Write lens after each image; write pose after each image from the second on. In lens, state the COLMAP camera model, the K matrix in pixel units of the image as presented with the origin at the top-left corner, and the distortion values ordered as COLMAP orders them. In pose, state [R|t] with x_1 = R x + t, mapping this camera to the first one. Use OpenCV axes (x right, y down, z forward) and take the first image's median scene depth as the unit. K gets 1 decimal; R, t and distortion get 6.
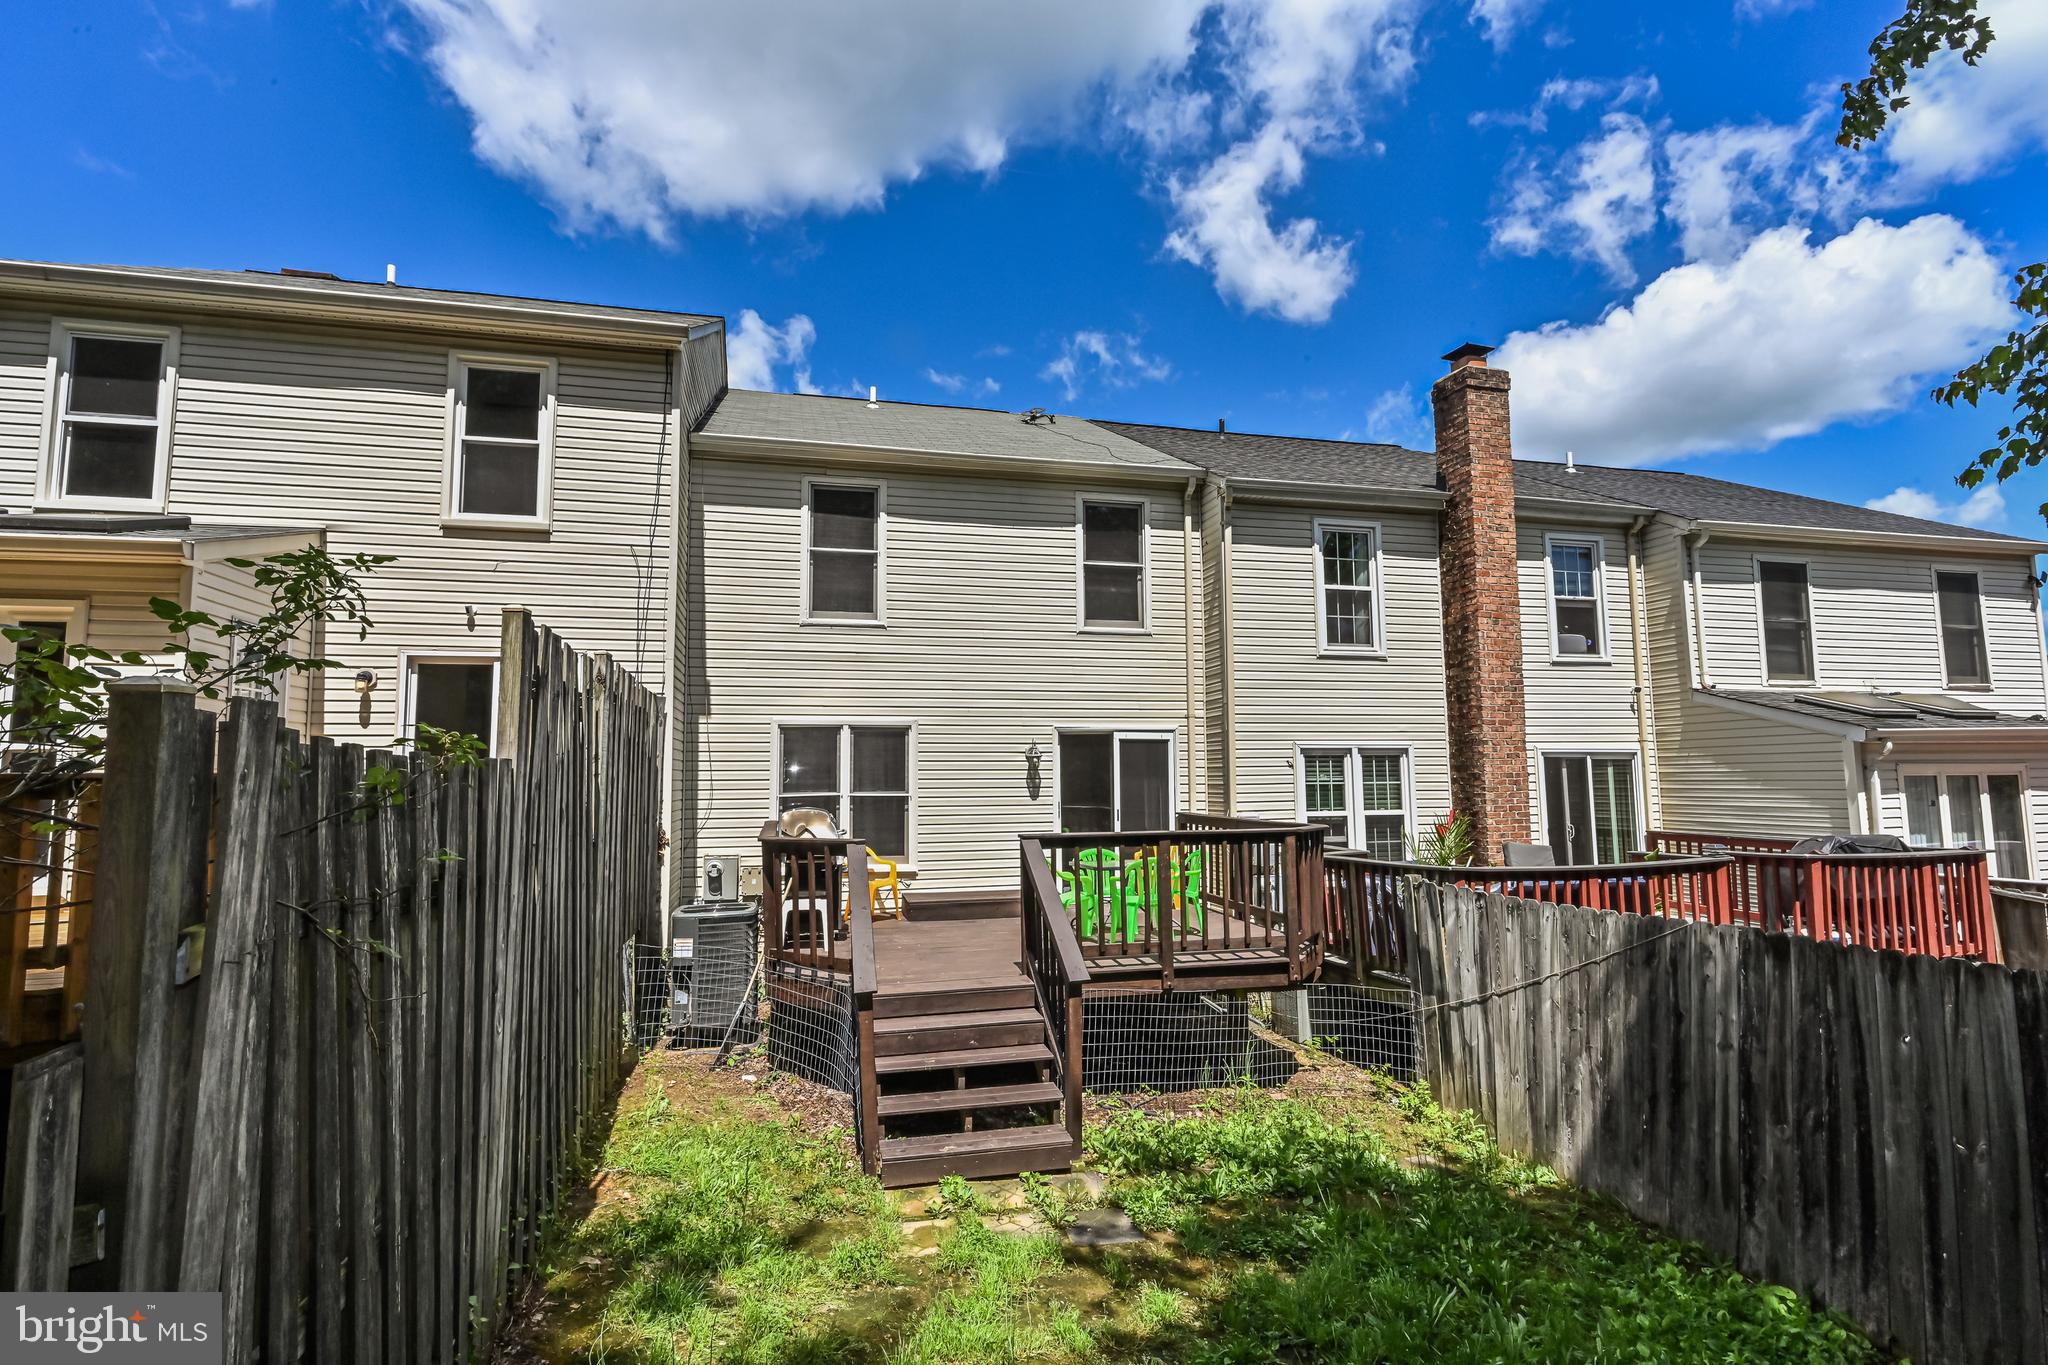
lens RADIAL K [[1014.0, 0, 1027.4], [0, 1014.0, 688.5], [0, 0, 1]] dist [-0.002164, -0.002547]
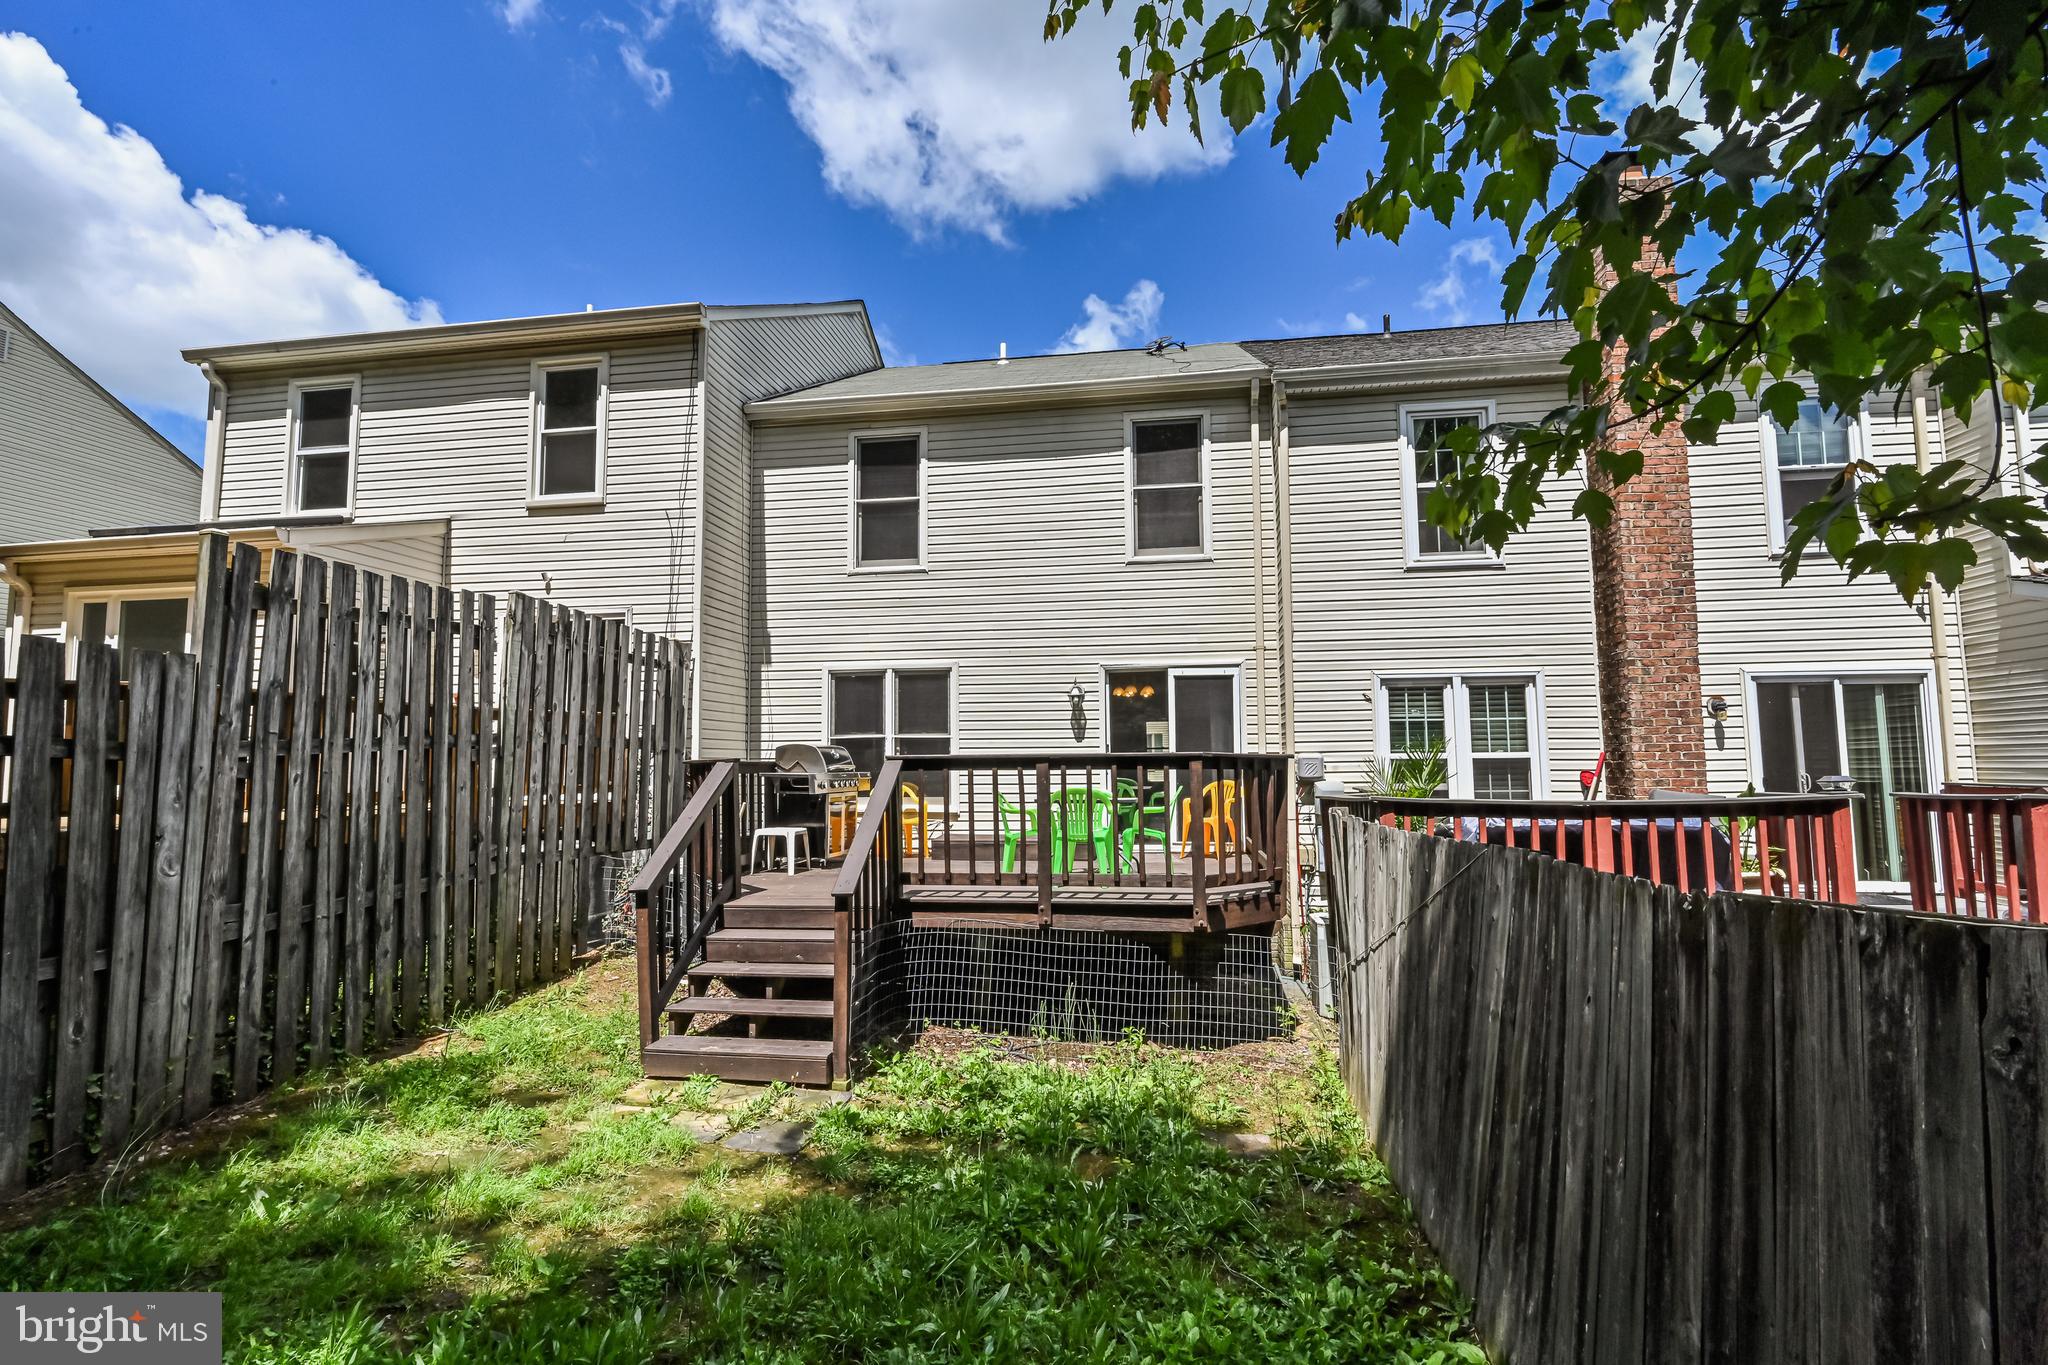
lens RADIAL K [[1014.0, 0, 1020.2], [0, 1014.0, 688.1], [0, 0, 1]] dist [-0.002164, -0.002547]
pose [[0.917452, -0.030955, -0.396640, 0.339310], [0.035373, 0.999367, 0.003825, 0.054505], [0.396270, -0.017540, 0.917966, 0.106811]]
